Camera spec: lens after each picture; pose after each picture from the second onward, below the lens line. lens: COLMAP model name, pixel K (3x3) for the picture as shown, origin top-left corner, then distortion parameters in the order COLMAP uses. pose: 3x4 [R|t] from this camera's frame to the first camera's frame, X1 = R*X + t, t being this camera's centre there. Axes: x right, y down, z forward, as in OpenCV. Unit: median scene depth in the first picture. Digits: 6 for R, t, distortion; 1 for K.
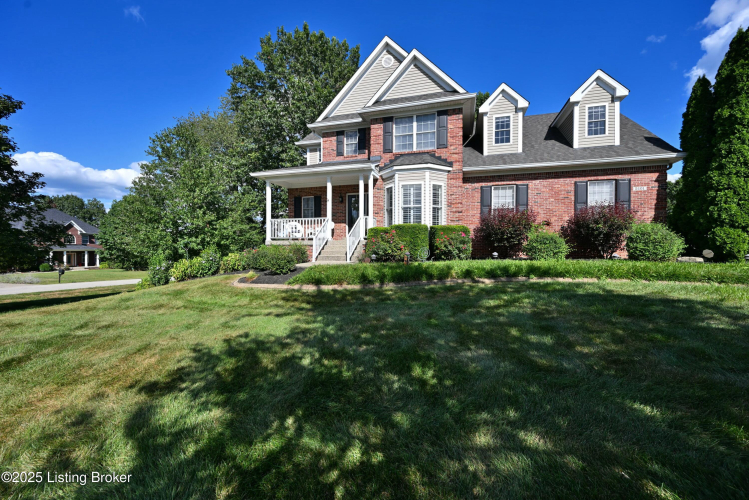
lens RADIAL K [[296.9, 0, 374.6], [0, 296.9, 251.4], [0, 0, 1]] dist [-0.000072, 0.000088]
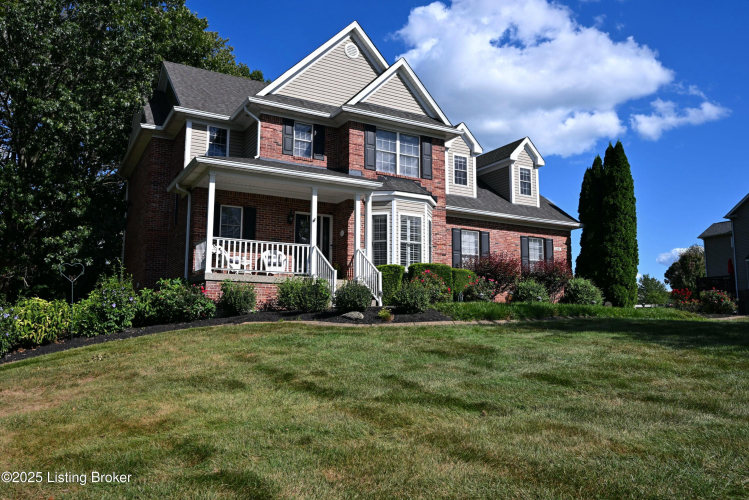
lens RADIAL K [[543.4, 0, 374.6], [0, 543.4, 249.4], [0, 0, 1]] dist [0.001547, 0.000067]
pose [[0.710836, 0.093806, 0.697074, -0.946178], [-0.000603, 0.991147, -0.132764, 0.062039], [-0.703358, 0.093953, 0.704600, 0.018827]]
